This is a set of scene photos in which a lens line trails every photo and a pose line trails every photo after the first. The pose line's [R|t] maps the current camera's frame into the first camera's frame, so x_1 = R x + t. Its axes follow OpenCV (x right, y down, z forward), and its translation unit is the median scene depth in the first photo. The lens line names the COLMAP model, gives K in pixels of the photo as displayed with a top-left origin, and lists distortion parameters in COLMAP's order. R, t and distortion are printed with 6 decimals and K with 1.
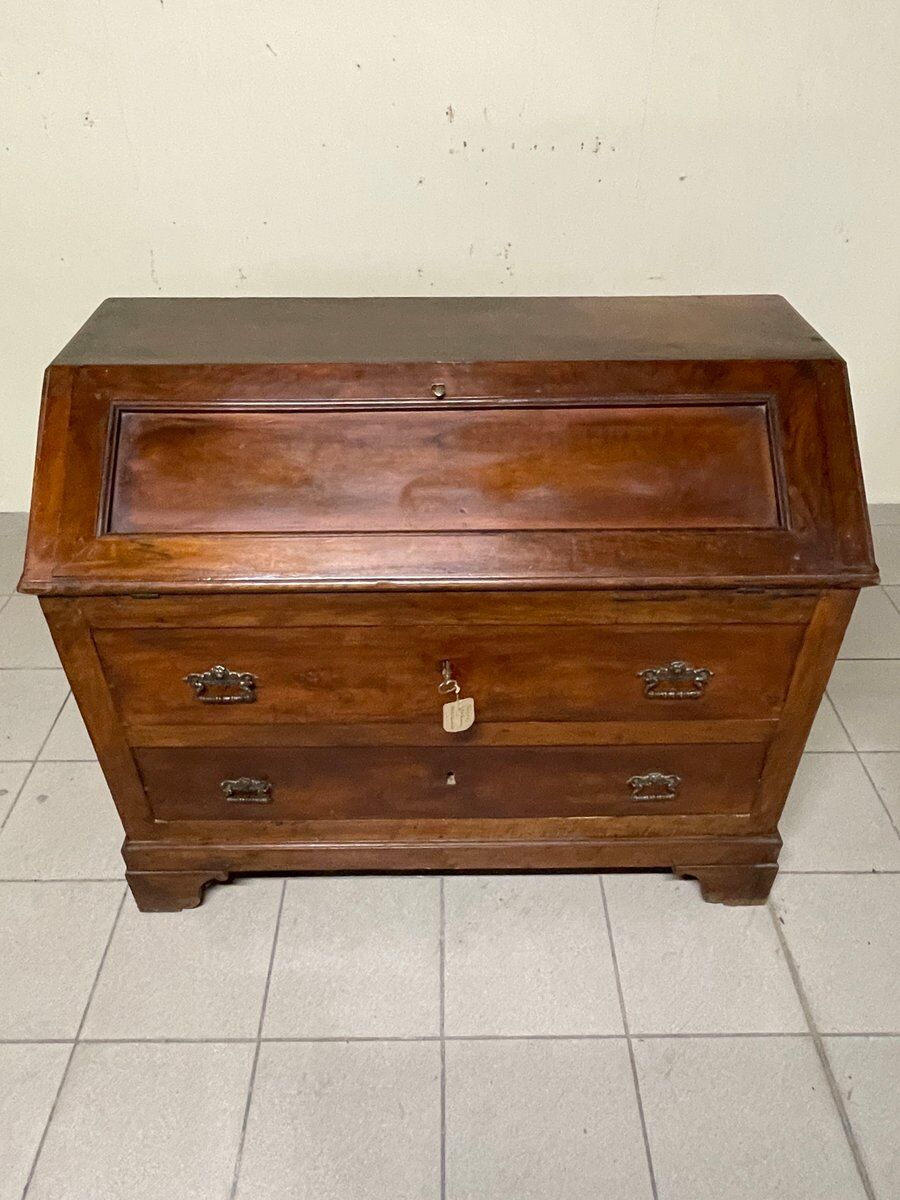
lens RADIAL K [[863.7, 0, 446.6], [0, 863.7, 600.1], [0, 0, 1]] dist [-0.005007, -0.000872]
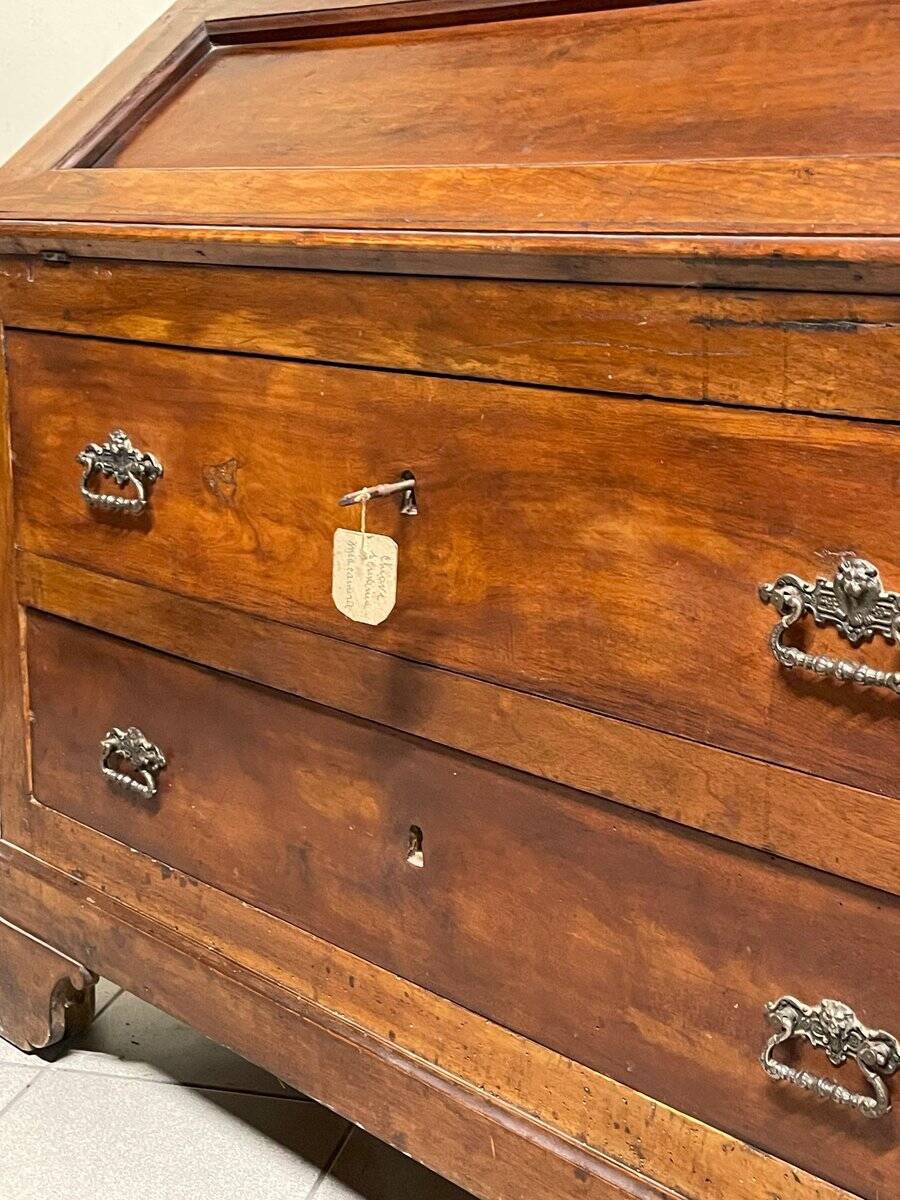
lens RADIAL K [[1654.5, 0, 449.2], [0, 1654.5, 583.3], [0, 0, 1]] dist [0.137072, -0.326549]
pose [[0.694766, 0.171383, -0.698518, 0.630899], [-0.442217, 0.867721, -0.226945, 0.308019], [0.567225, 0.466570, 0.678652, 0.459975]]
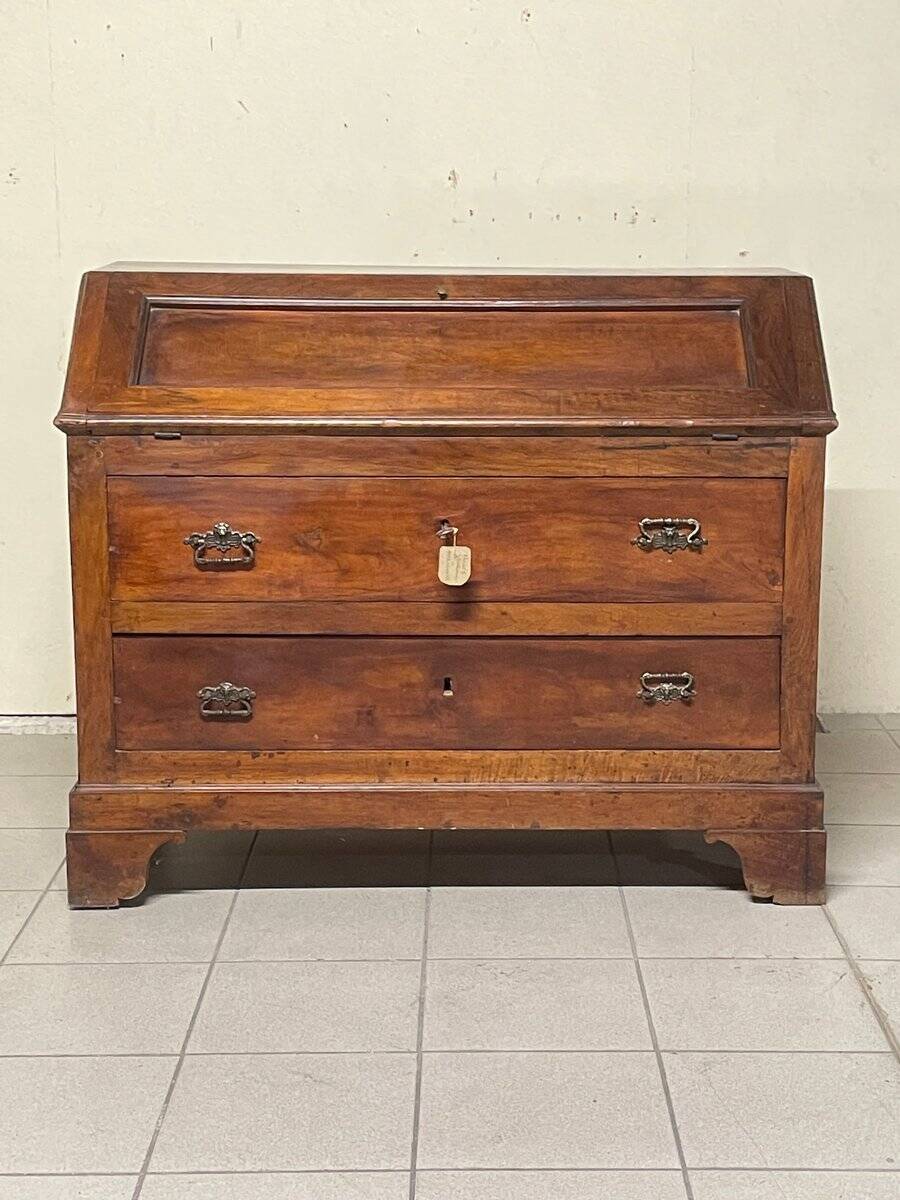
lens RADIAL K [[2034.8, 0, 474.1], [0, 2034.8, 587.9], [0, 0, 1]] dist [0.144811, -0.022135]
pose [[0.999924, 0.012341, -0.000120, 0.036623], [-0.011117, 0.896466, -0.442973, 1.231580], [-0.005359, 0.442941, 0.896535, -1.156953]]
